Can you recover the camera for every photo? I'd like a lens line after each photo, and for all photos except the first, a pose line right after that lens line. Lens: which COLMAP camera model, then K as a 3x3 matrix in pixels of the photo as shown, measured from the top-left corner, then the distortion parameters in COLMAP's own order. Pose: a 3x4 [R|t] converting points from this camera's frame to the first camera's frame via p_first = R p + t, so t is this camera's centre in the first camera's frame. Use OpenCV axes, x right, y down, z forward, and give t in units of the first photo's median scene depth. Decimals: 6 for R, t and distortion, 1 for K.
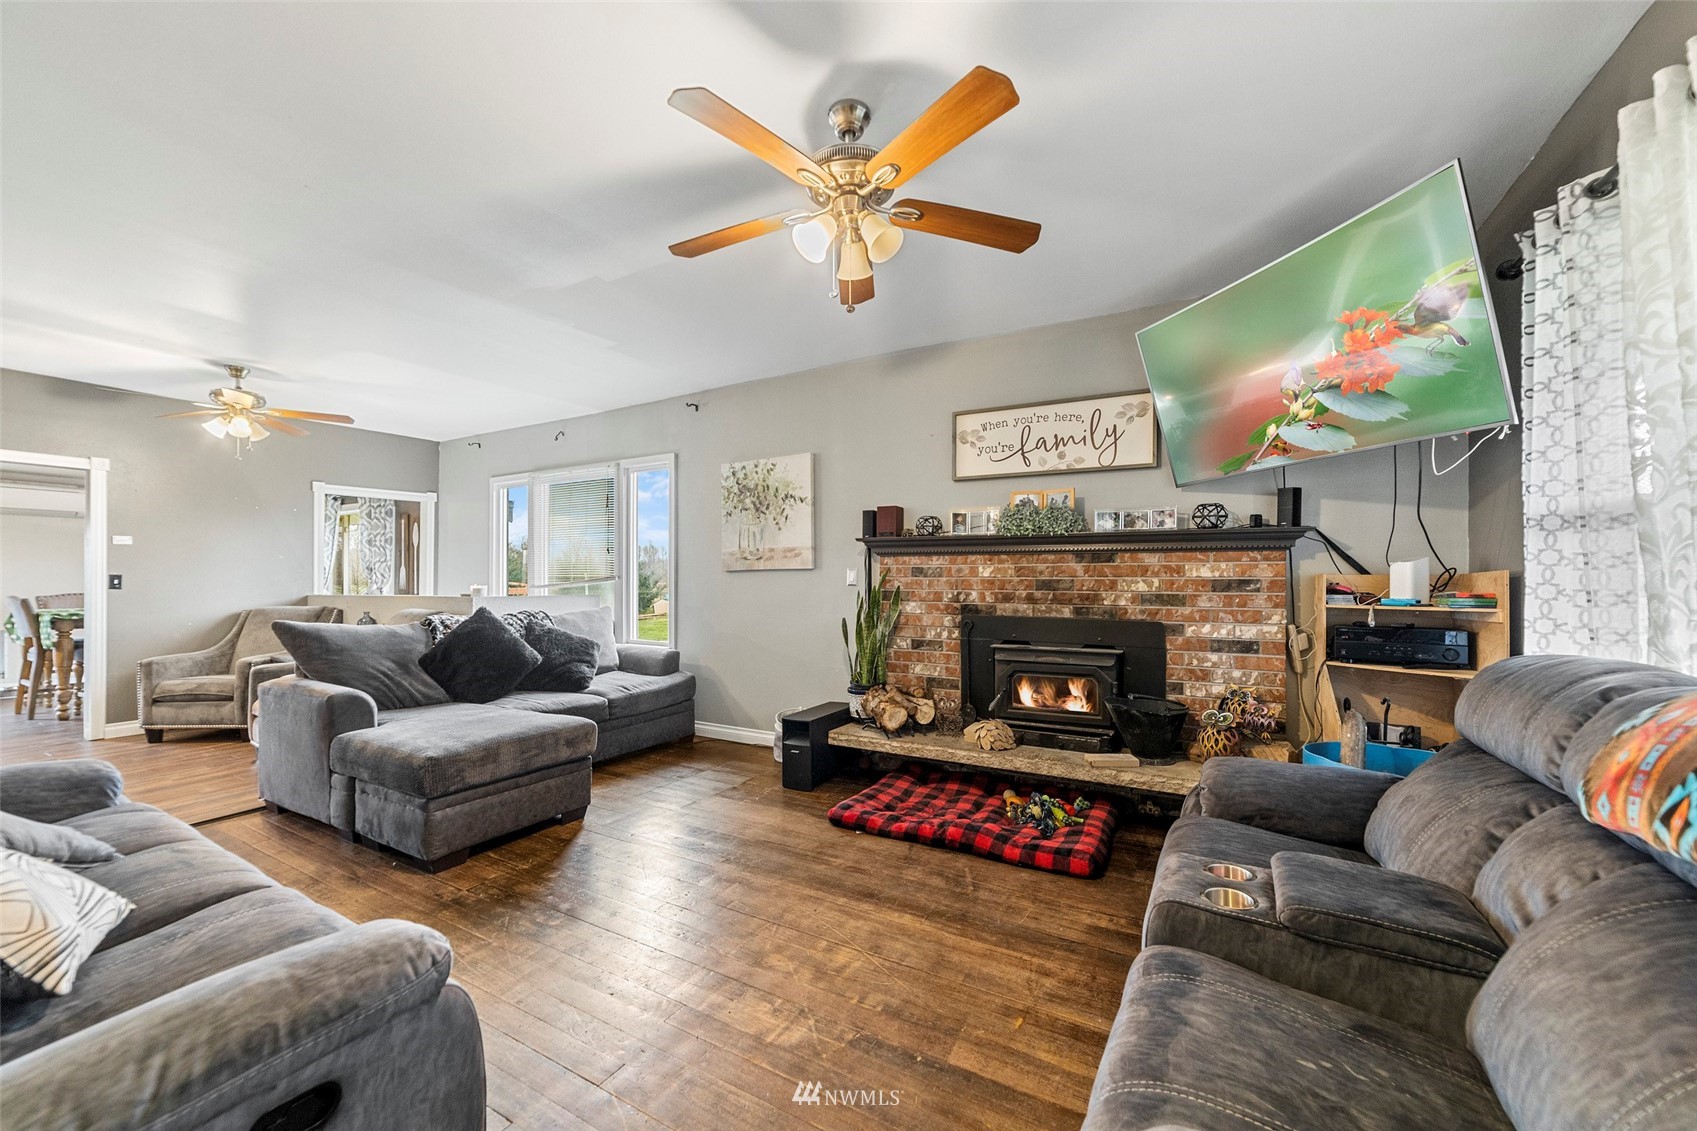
lens RADIAL K [[656.0, 0, 859.0], [0, 656.0, 572.1], [0, 0, 1]] dist [-0.016994, 0.005912]
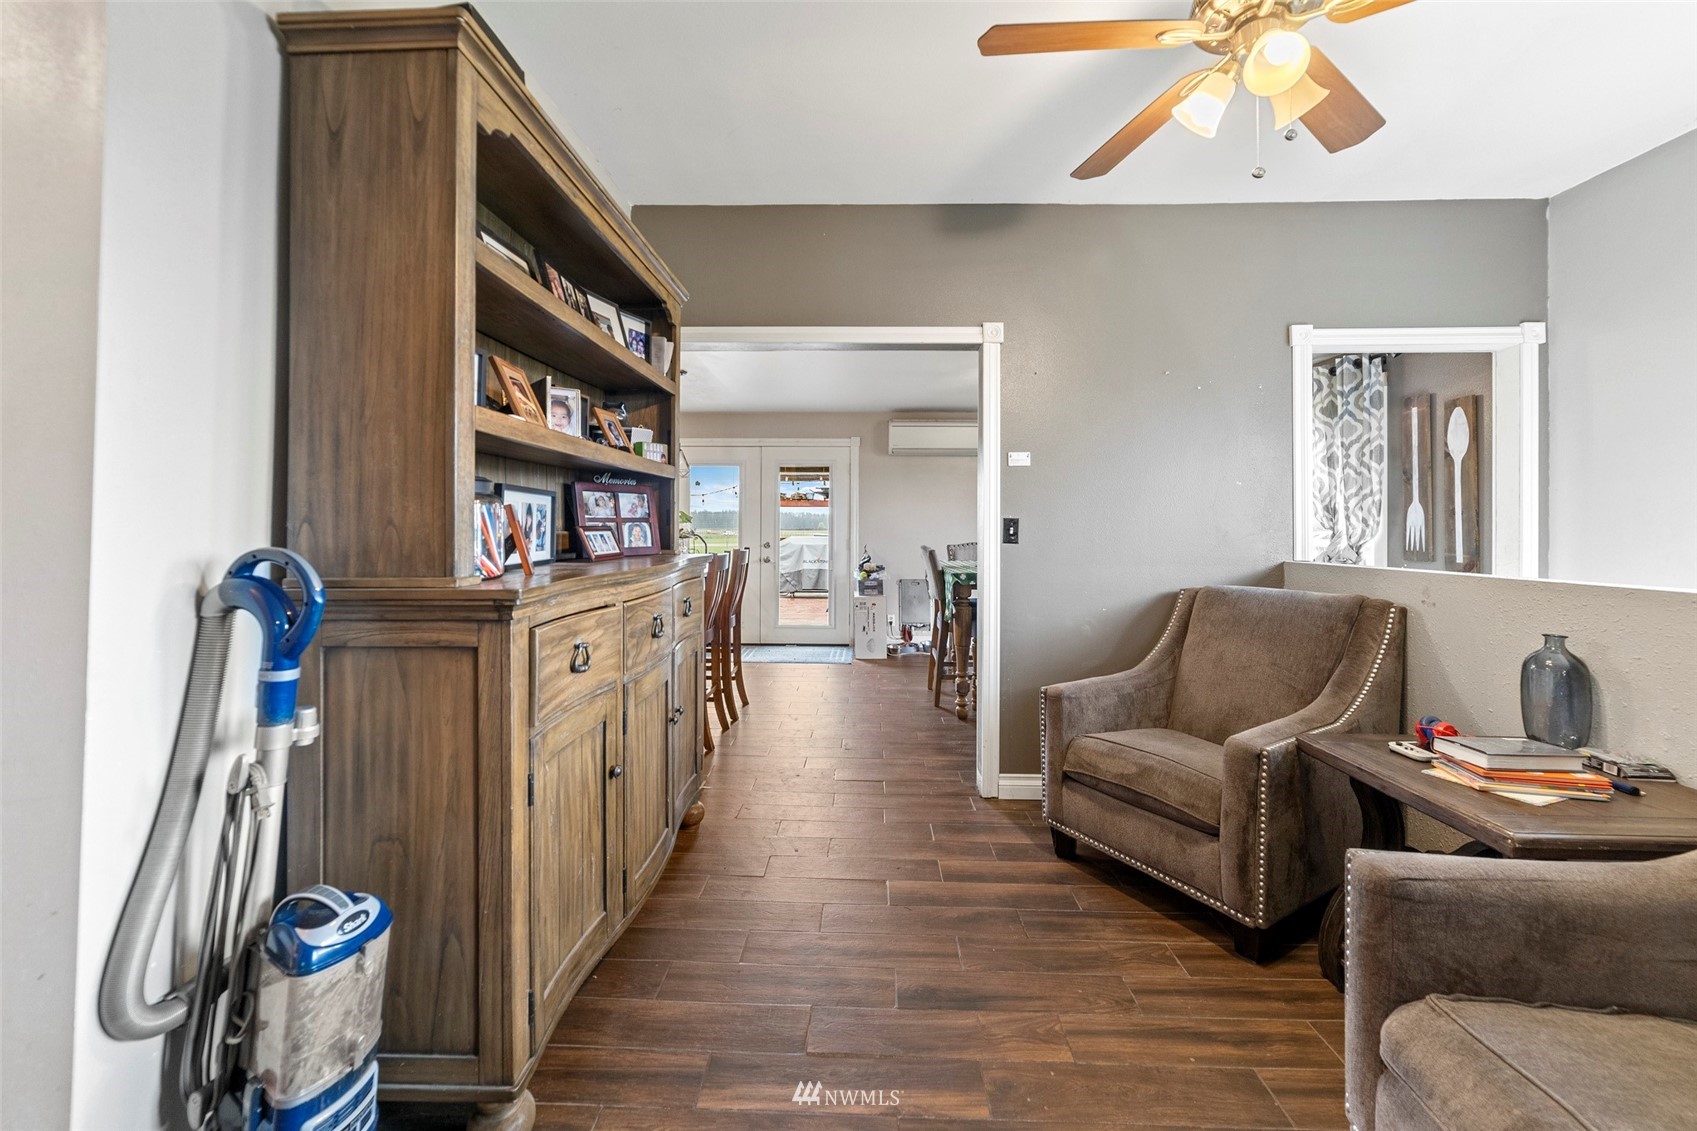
lens RADIAL K [[656.0, 0, 853.0], [0, 656.0, 524.6], [0, 0, 1]] dist [-0.016994, 0.005912]
pose [[0.464460, -0.000535, -0.885594, -0.689367], [-0.000141, 1.000000, -0.000678, 0.009765], [0.885594, 0.000440, 0.464460, 0.598535]]
